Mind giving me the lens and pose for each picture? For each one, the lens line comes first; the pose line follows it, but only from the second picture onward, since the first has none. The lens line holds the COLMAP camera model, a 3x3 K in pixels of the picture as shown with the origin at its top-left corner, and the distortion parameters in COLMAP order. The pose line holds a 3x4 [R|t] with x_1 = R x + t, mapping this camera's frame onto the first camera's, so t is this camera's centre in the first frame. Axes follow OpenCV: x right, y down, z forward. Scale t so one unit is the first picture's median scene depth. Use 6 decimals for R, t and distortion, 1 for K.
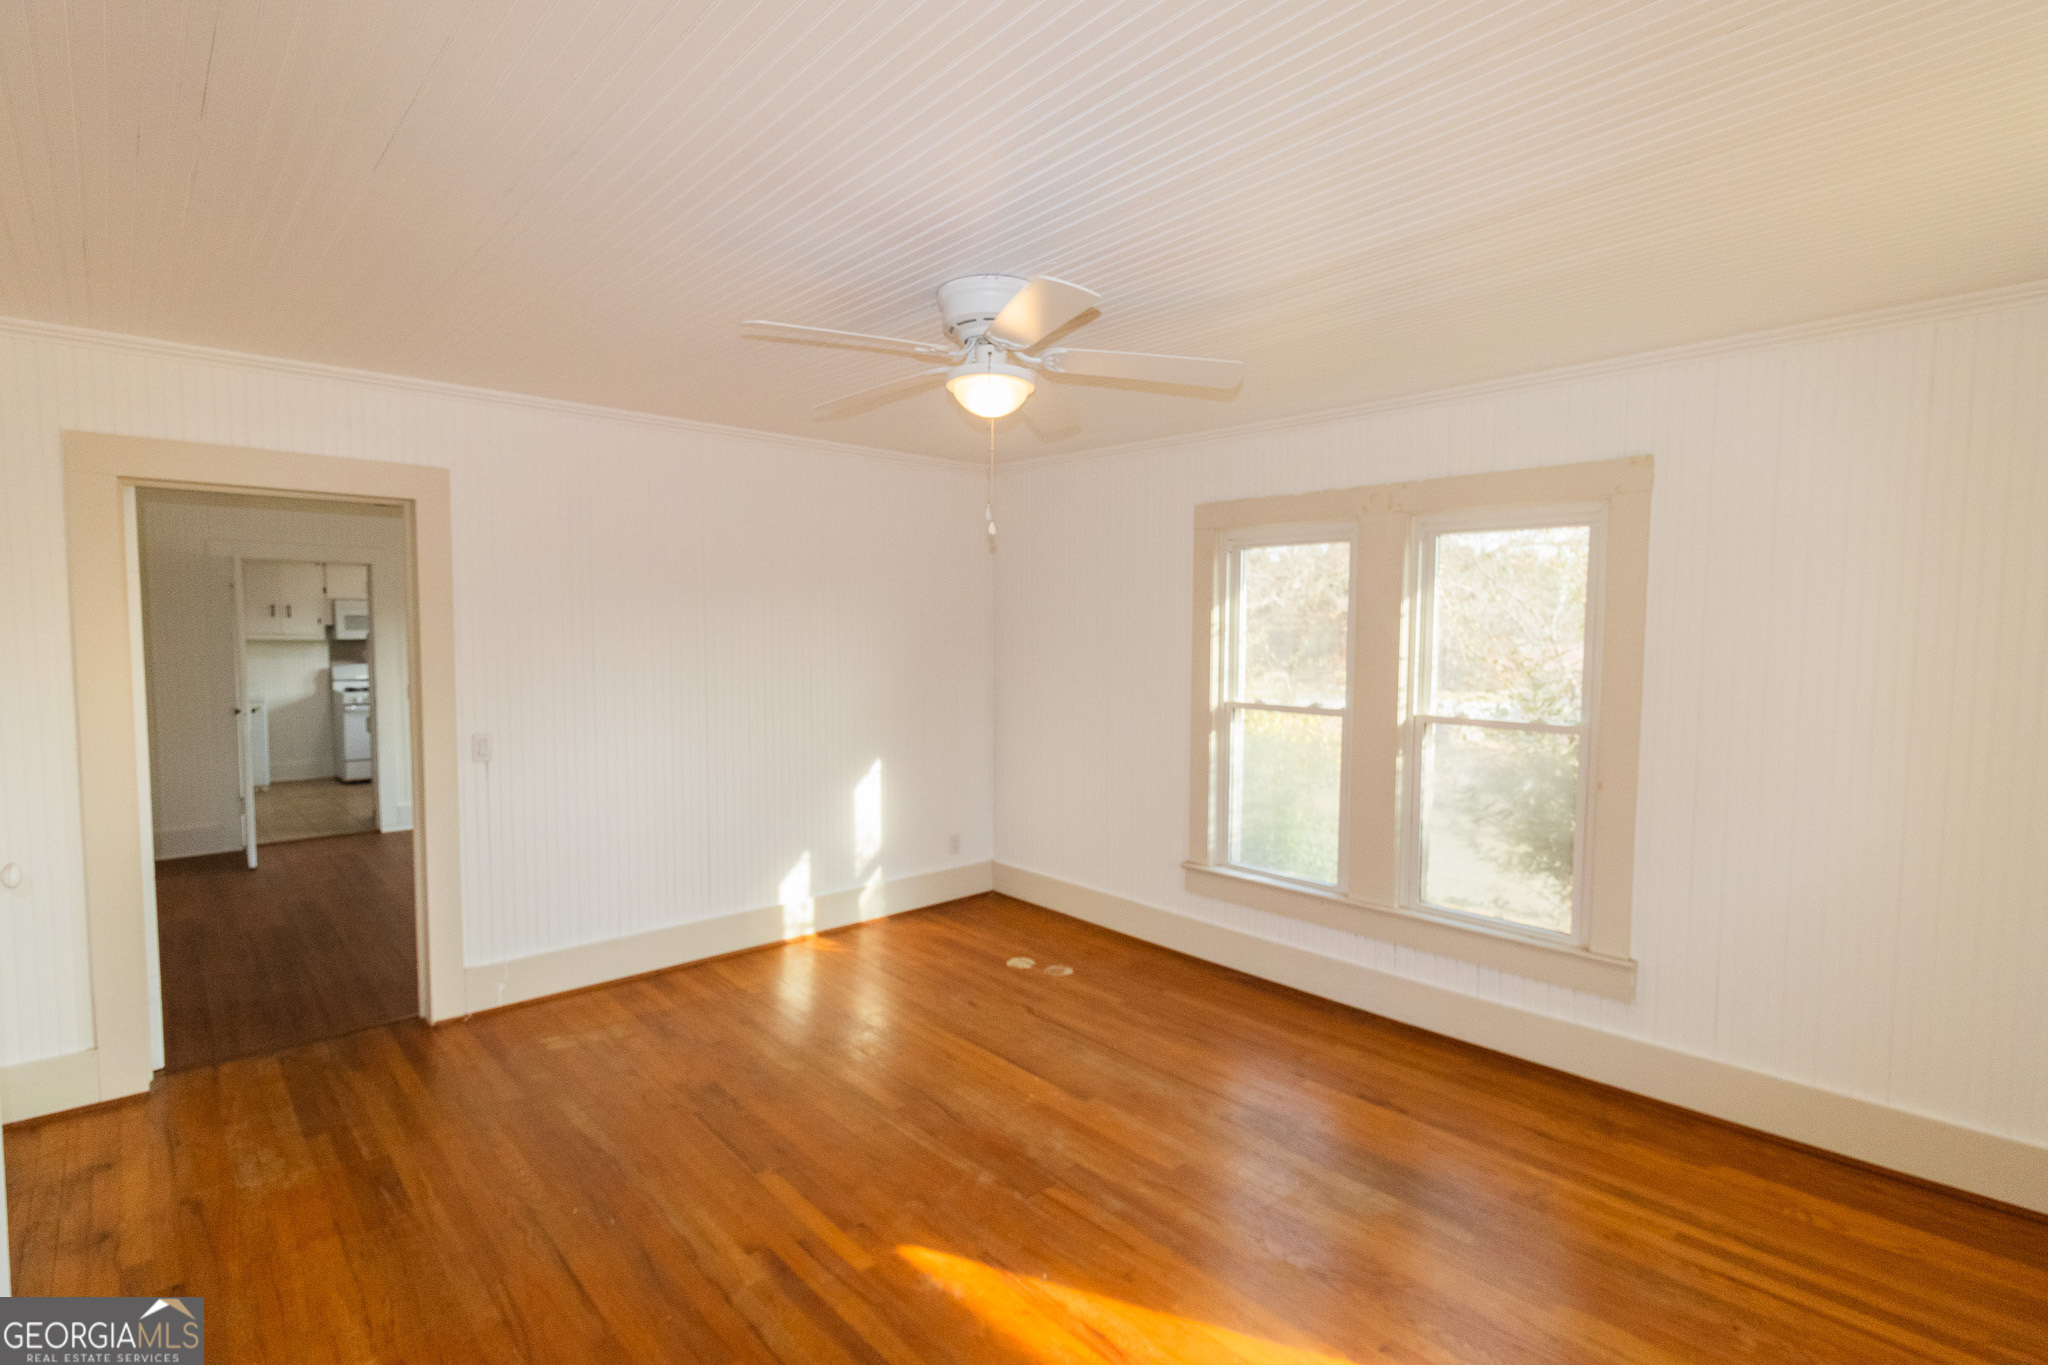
lens RADIAL K [[992.5, 0, 1033.3], [0, 992.5, 696.0], [0, 0, 1]] dist [0.002457, 0.000576]
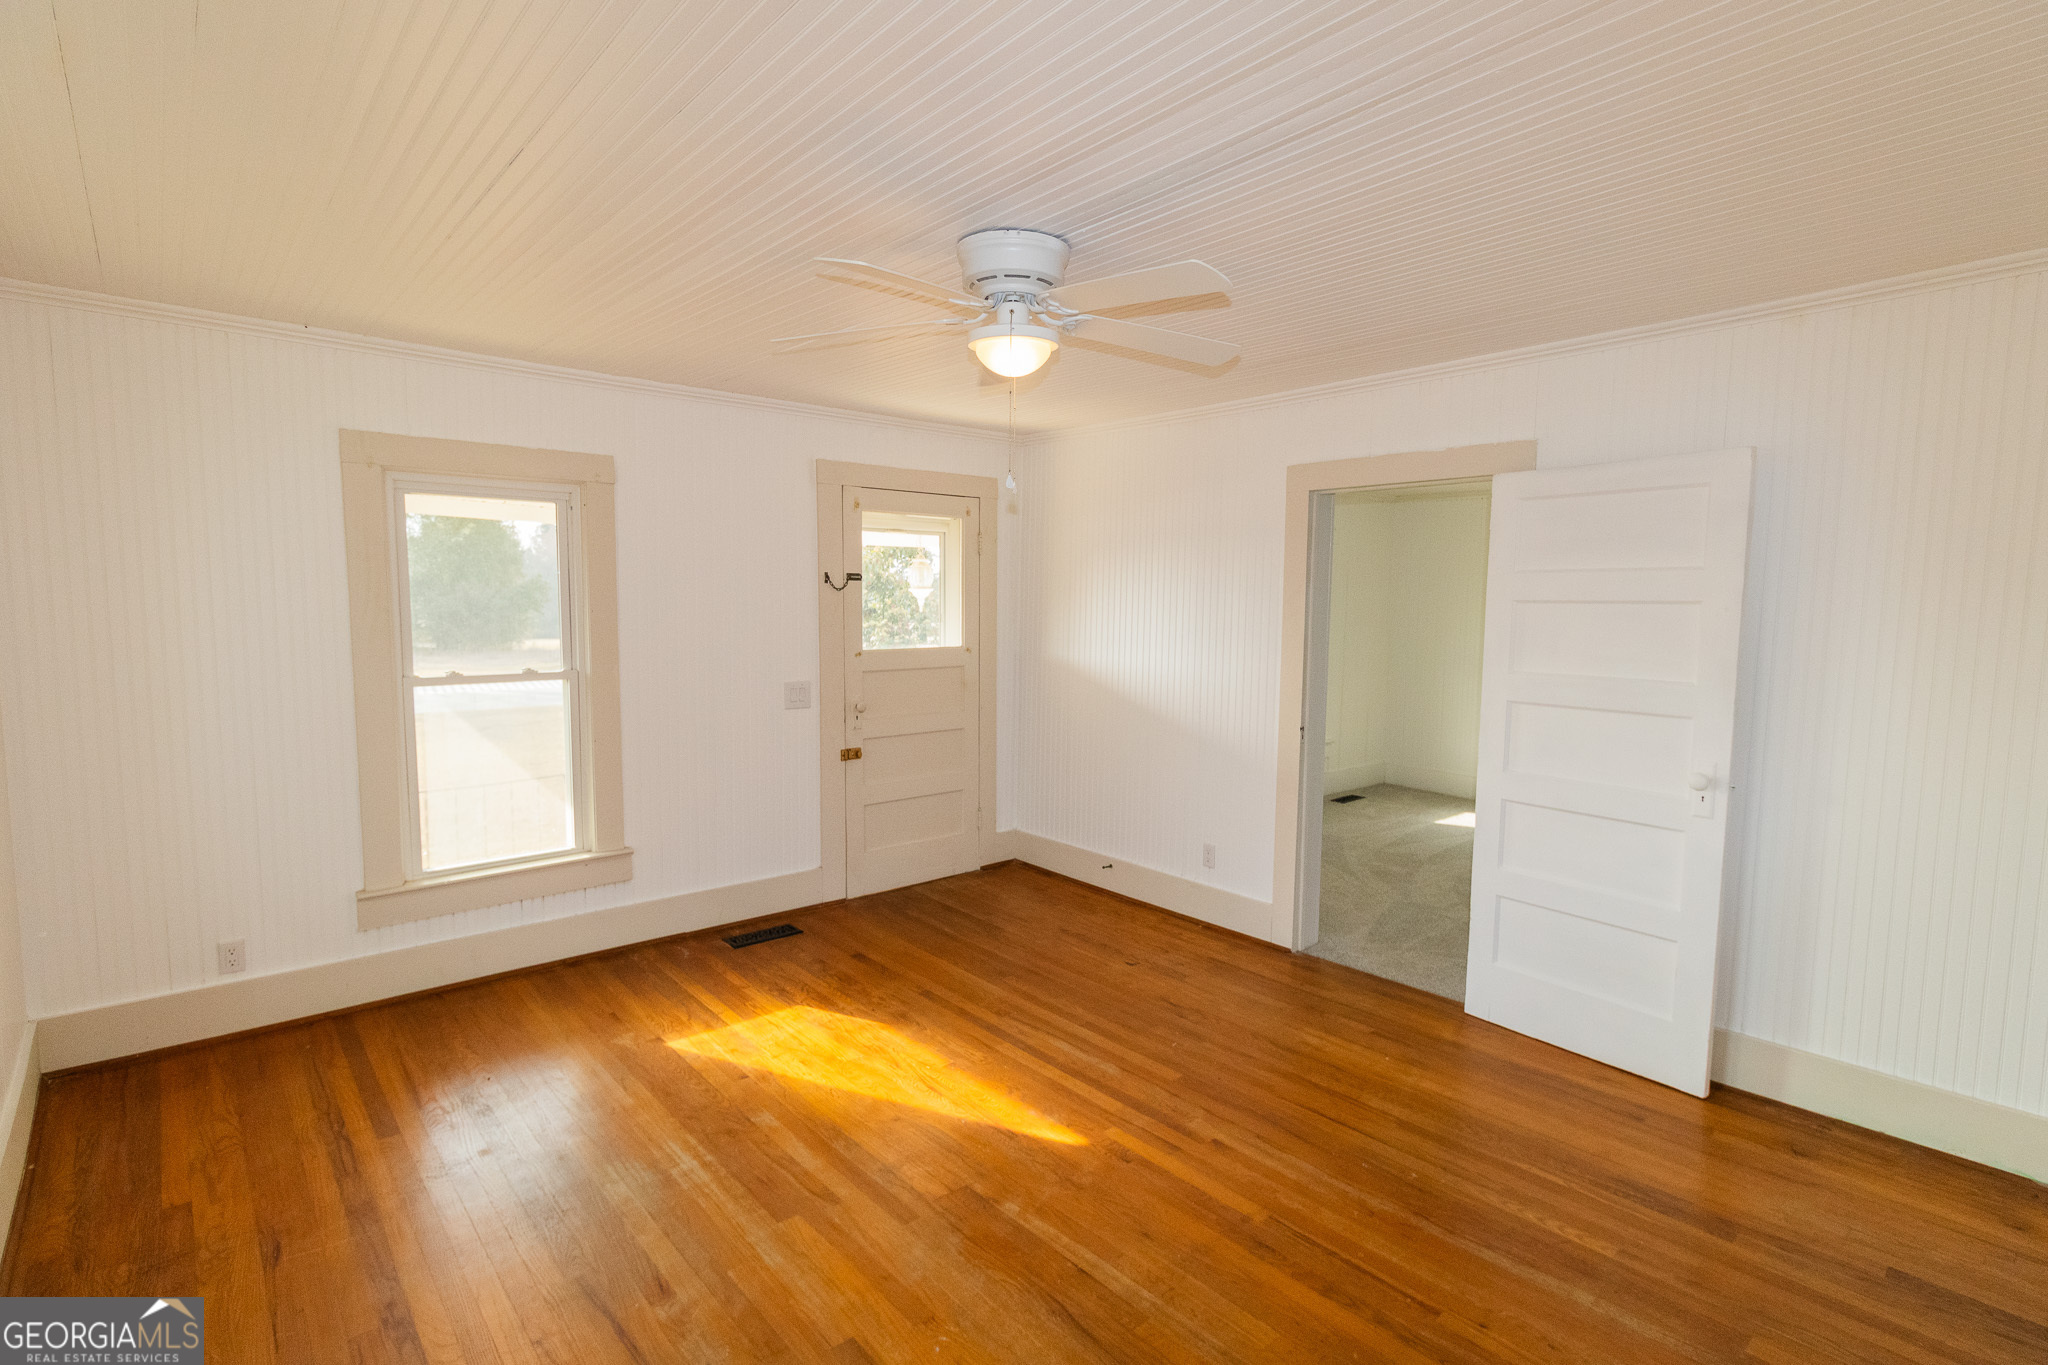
lens RADIAL K [[992.5, 0, 1033.3], [0, 992.5, 696.0], [0, 0, 1]] dist [0.002457, 0.000576]
pose [[-0.999540, -0.017838, 0.024526, -0.089474], [-0.014075, 0.989206, 0.145855, -0.116255], [-0.026863, 0.145443, -0.989002, 2.001722]]
